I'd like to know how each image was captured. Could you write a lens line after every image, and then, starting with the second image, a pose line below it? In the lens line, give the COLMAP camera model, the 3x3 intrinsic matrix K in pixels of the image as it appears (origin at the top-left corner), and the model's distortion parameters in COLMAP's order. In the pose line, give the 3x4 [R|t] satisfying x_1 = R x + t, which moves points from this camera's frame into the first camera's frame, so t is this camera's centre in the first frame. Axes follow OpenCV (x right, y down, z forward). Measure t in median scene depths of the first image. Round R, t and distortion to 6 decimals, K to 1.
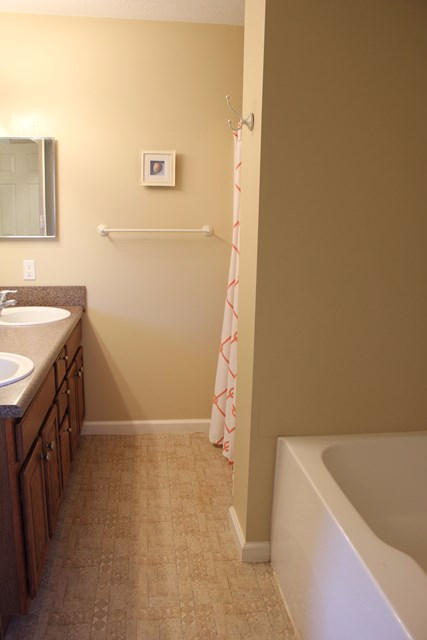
lens RADIAL K [[530.6, 0, 213.8], [0, 530.6, 323.1], [0, 0, 1]] dist [-0.166052, 0.135852]
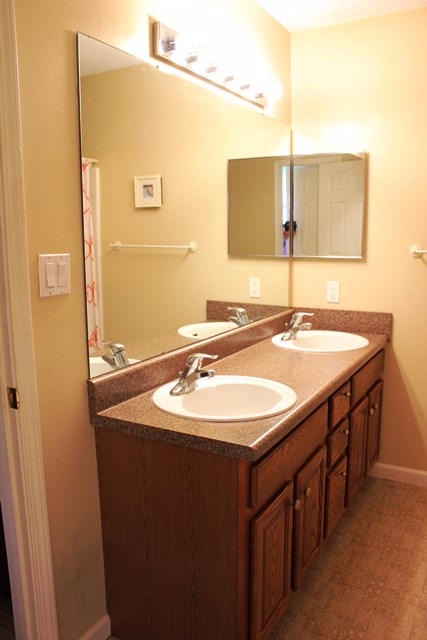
lens RADIAL K [[530.6, 0, 213.8], [0, 530.6, 323.1], [0, 0, 1]] dist [-0.166052, 0.135852]
pose [[0.796805, 0.074762, -0.599593, 0.051363], [-0.095017, 0.995473, -0.002146, -0.025415], [0.596718, 0.058681, 0.800302, 0.120897]]
